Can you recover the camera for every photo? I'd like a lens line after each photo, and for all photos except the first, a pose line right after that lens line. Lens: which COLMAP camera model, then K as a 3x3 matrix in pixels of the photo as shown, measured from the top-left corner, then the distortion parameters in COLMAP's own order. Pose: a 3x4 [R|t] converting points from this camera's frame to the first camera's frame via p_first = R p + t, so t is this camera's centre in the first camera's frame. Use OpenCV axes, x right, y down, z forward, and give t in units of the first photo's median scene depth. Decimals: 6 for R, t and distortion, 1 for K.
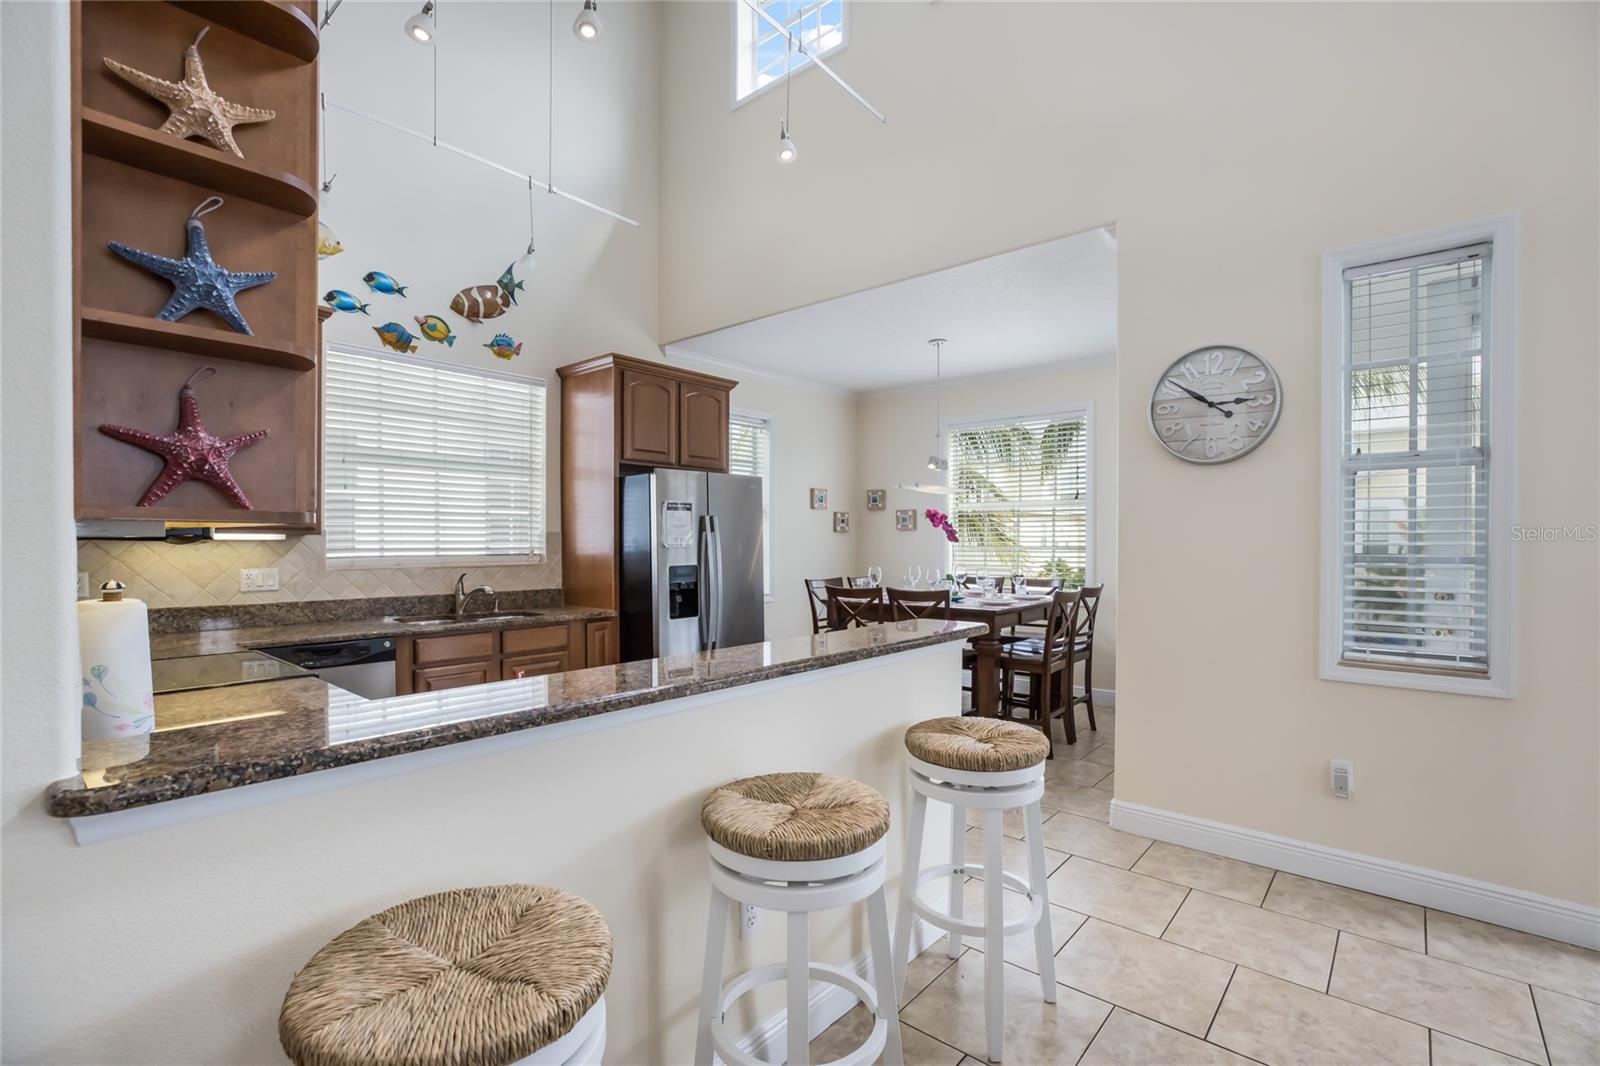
lens RADIAL K [[728.9, 0, 797.0], [0, 728.9, 552.9], [0, 0, 1]] dist [-0.016209, 0.005119]
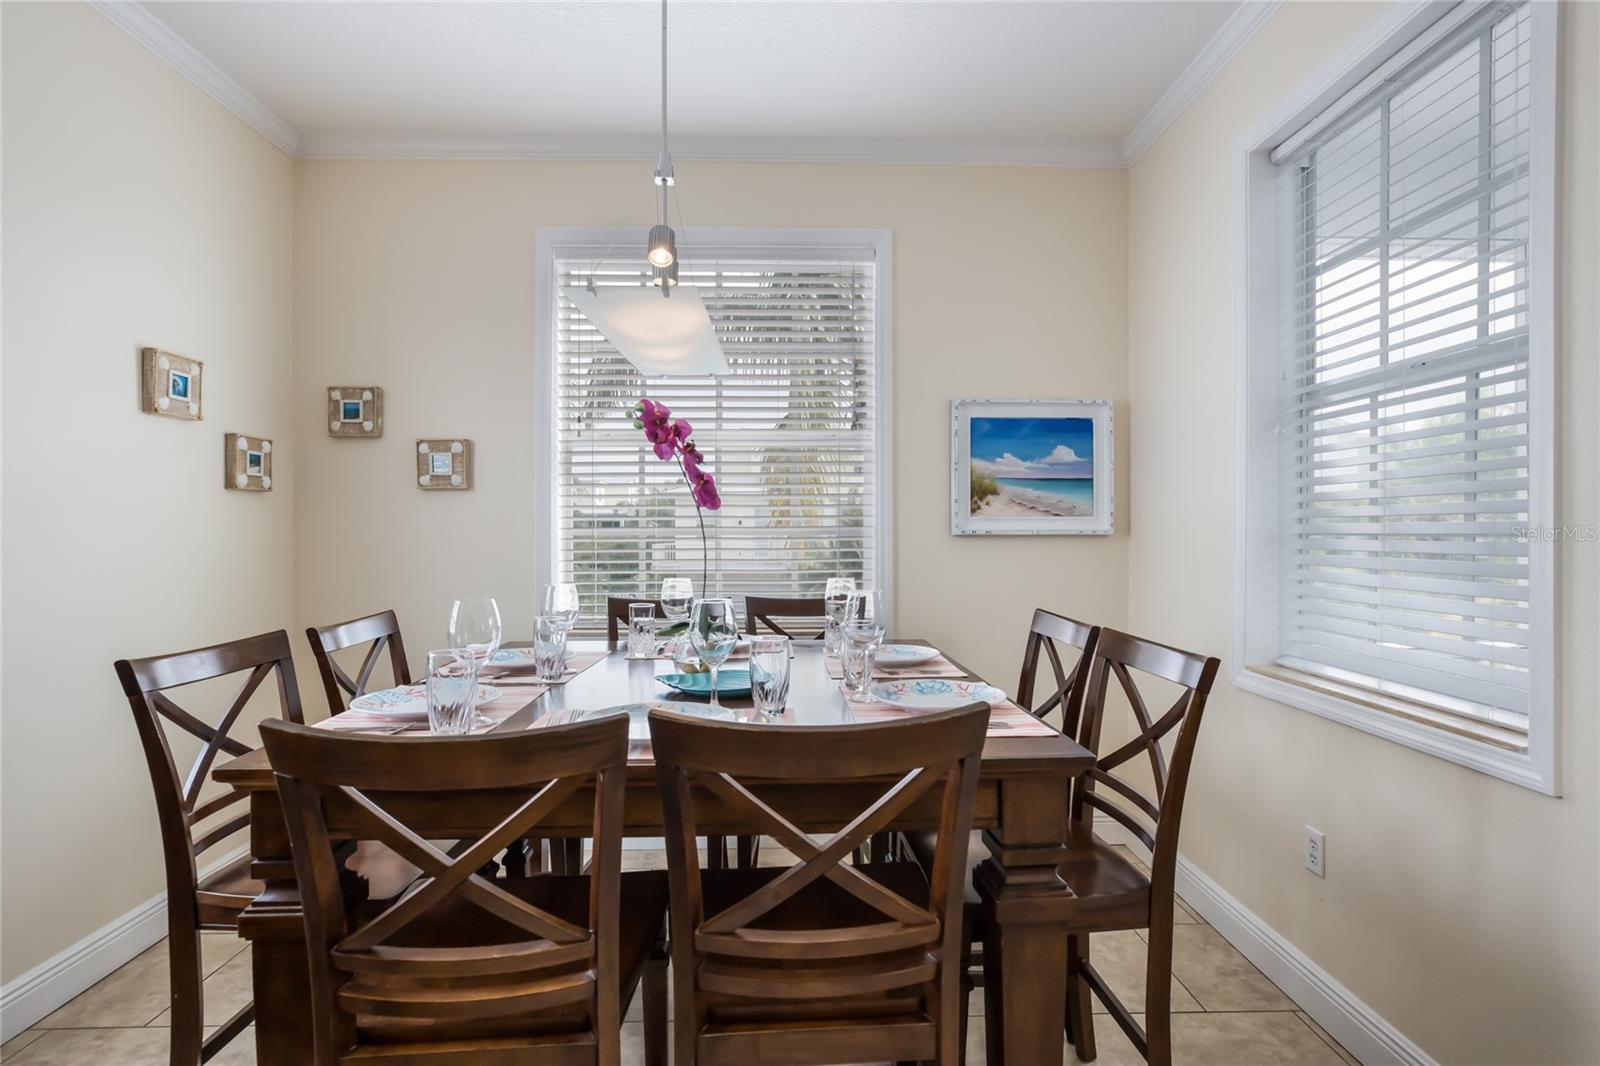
lens RADIAL K [[784.6, 0, 795.7], [0, 784.6, 533.4], [0, 0, 1]] dist [-0.004042, -0.001684]
pose [[0.751900, -0.002937, 0.659270, 0.019676], [0.013495, 0.999849, -0.010938, 0.001727], [-0.659139, 0.017121, 0.751827, 1.281471]]
